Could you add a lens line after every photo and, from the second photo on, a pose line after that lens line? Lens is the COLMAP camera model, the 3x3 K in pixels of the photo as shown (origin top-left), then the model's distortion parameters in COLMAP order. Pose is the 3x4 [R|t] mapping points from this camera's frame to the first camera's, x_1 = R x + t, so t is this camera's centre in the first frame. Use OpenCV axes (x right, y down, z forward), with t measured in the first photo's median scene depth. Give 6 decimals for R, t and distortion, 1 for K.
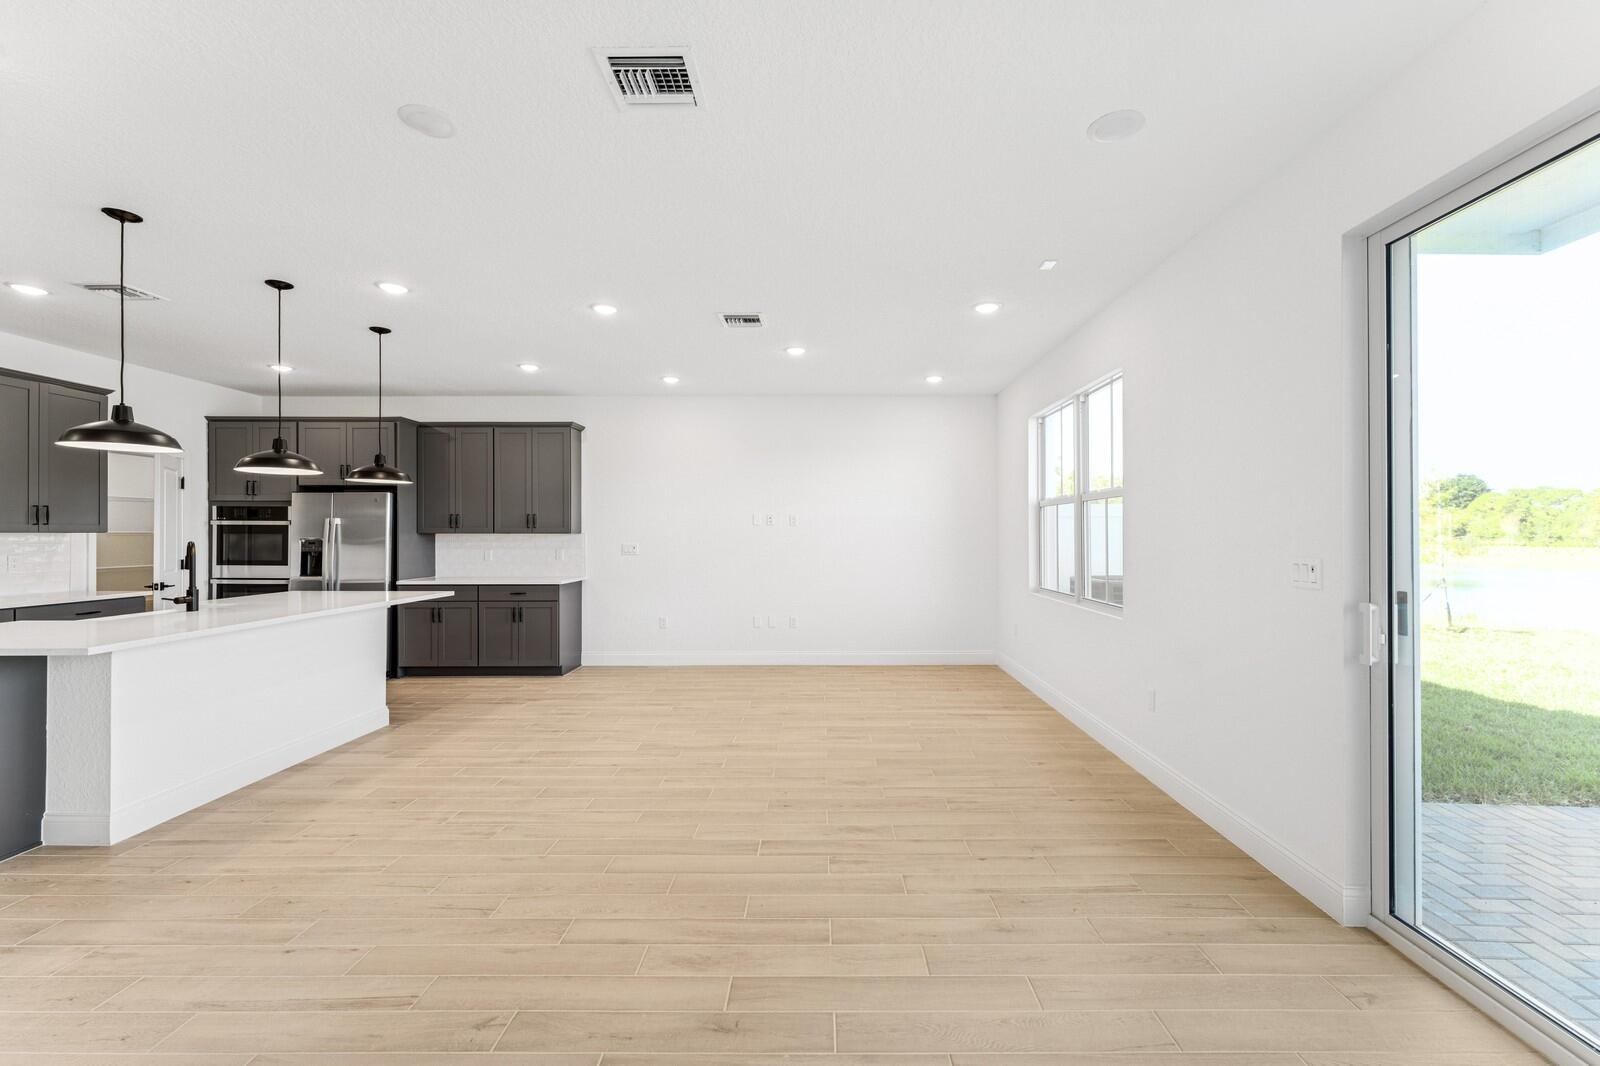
lens RADIAL K [[657.7, 0, 817.1], [0, 657.7, 530.7], [0, 0, 1]] dist [0.003176, -0.000446]
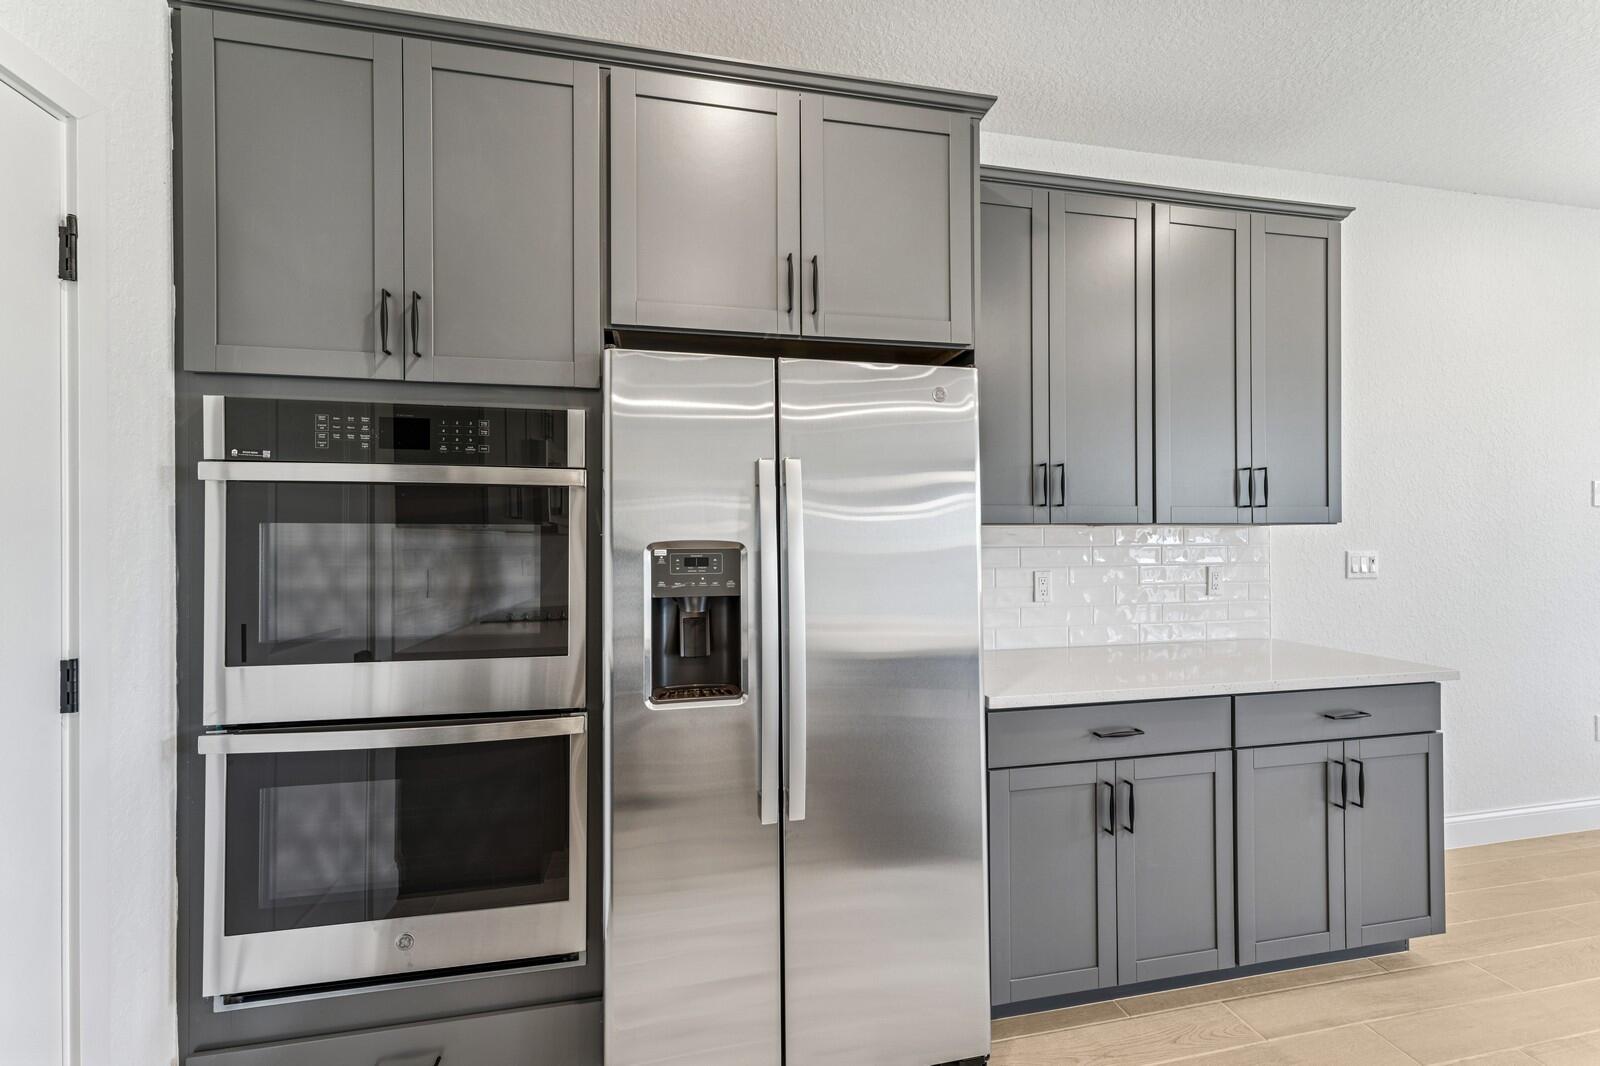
lens RADIAL K [[657.7, 0, 796.7], [0, 657.7, 520.3], [0, 0, 1]] dist [0.003176, -0.000446]
pose [[0.975851, 0.004791, 0.218386, -1.132080], [-0.004345, 0.999987, -0.002522, 0.005683], [-0.218395, 0.001512, 0.975859, 1.091751]]
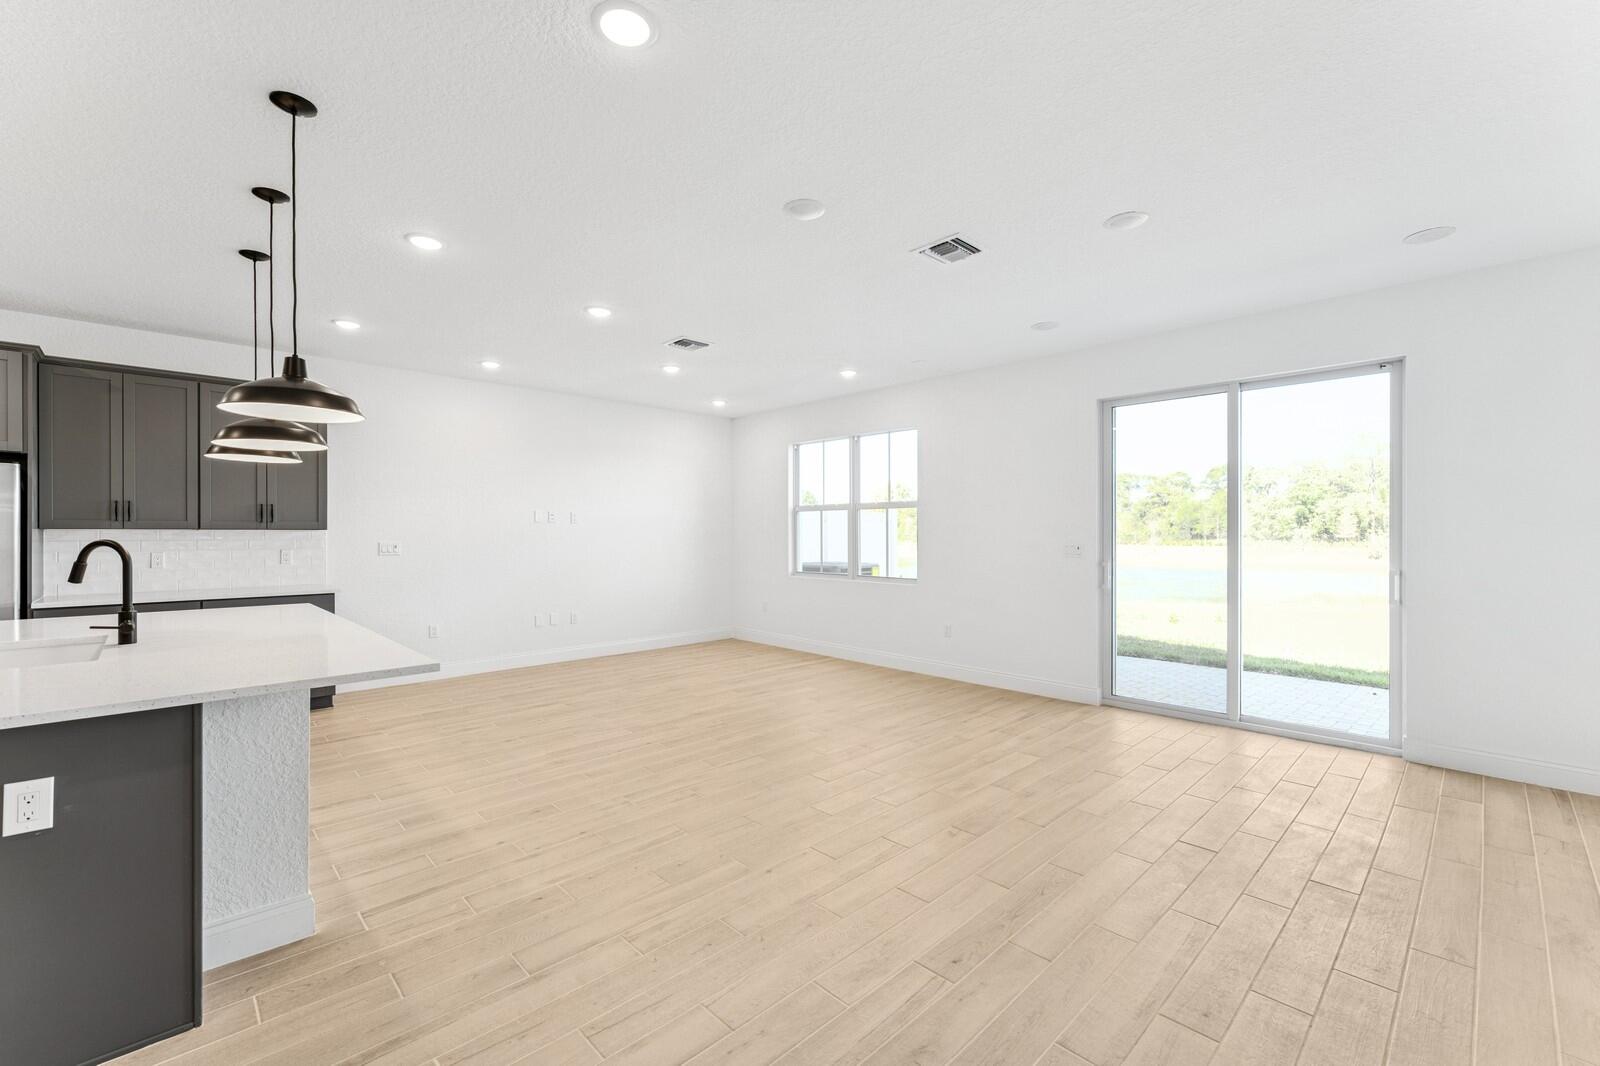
lens RADIAL K [[657.7, 0, 794.3], [0, 657.7, 541.1], [0, 0, 1]] dist [0.003176, -0.000446]
pose [[0.726801, -0.006955, 0.686813, -0.792544], [-0.005307, 0.999862, 0.015742, 0.003134], [-0.686828, -0.015086, 0.726664, 0.044658]]
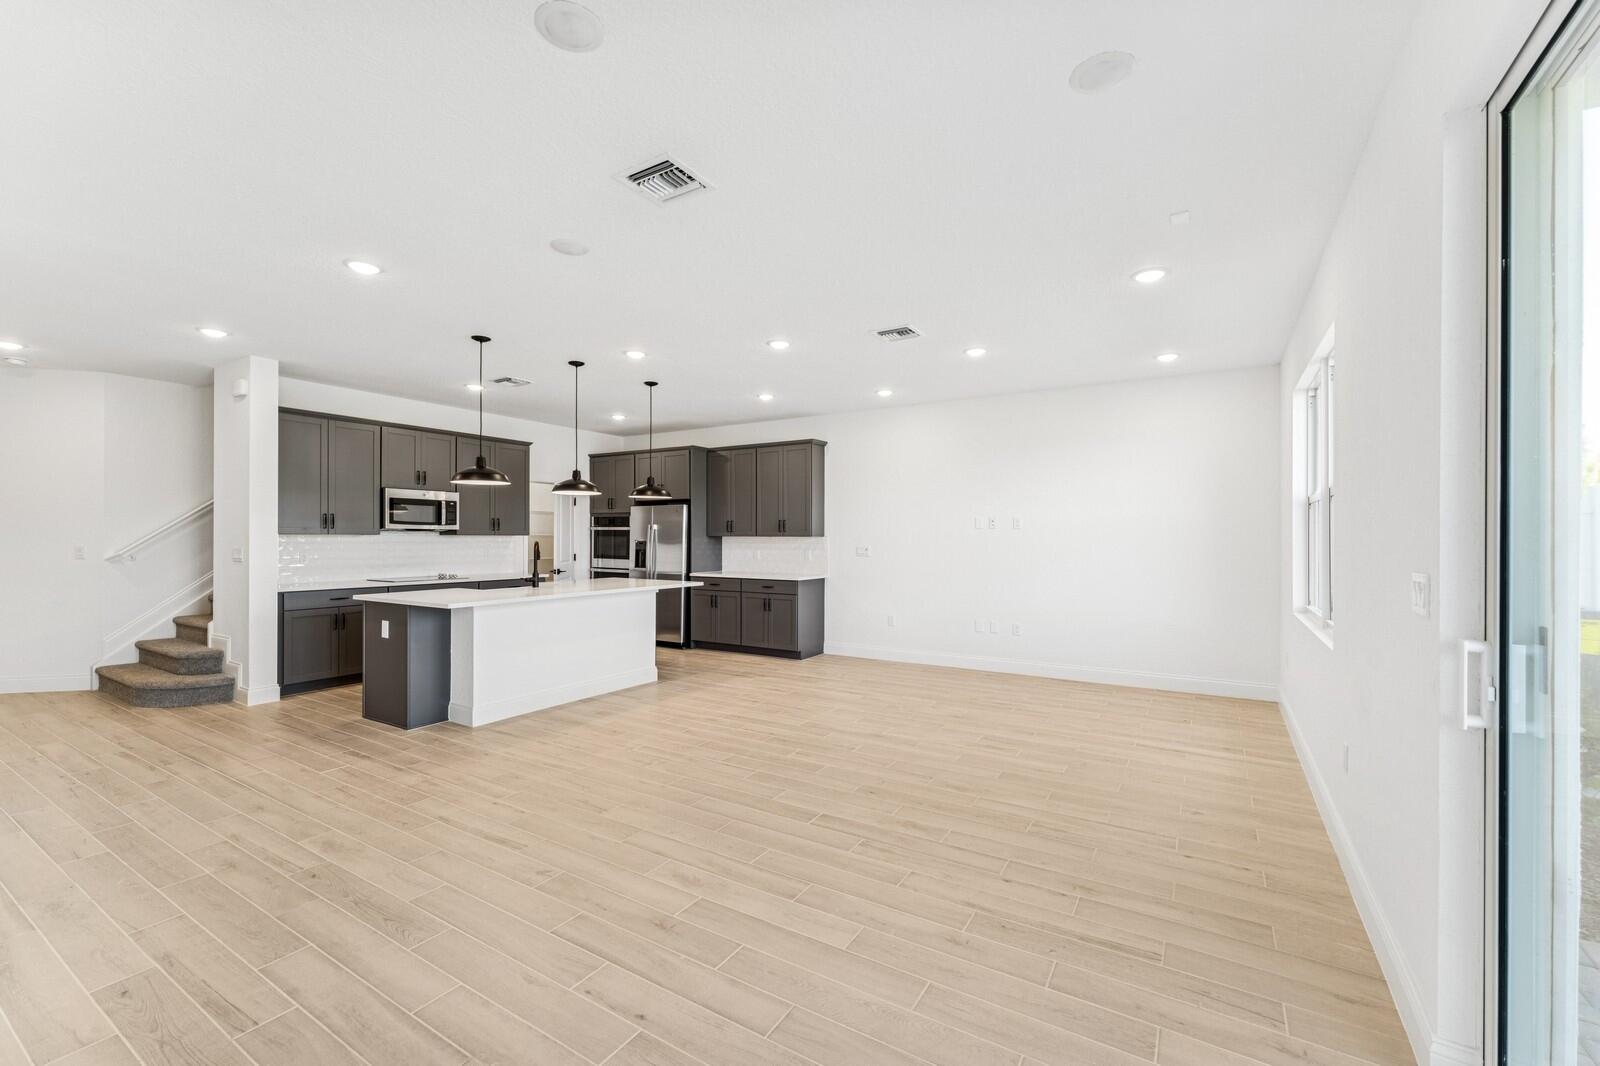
lens RADIAL K [[657.7, 0, 799.8], [0, 657.7, 538.5], [0, 0, 1]] dist [0.003176, -0.000446]
pose [[0.853200, 0.003777, -0.521571, 0.312238], [-0.000153, 0.999976, 0.006990, -0.000857], [0.521585, -0.005884, 0.853179, 0.023751]]
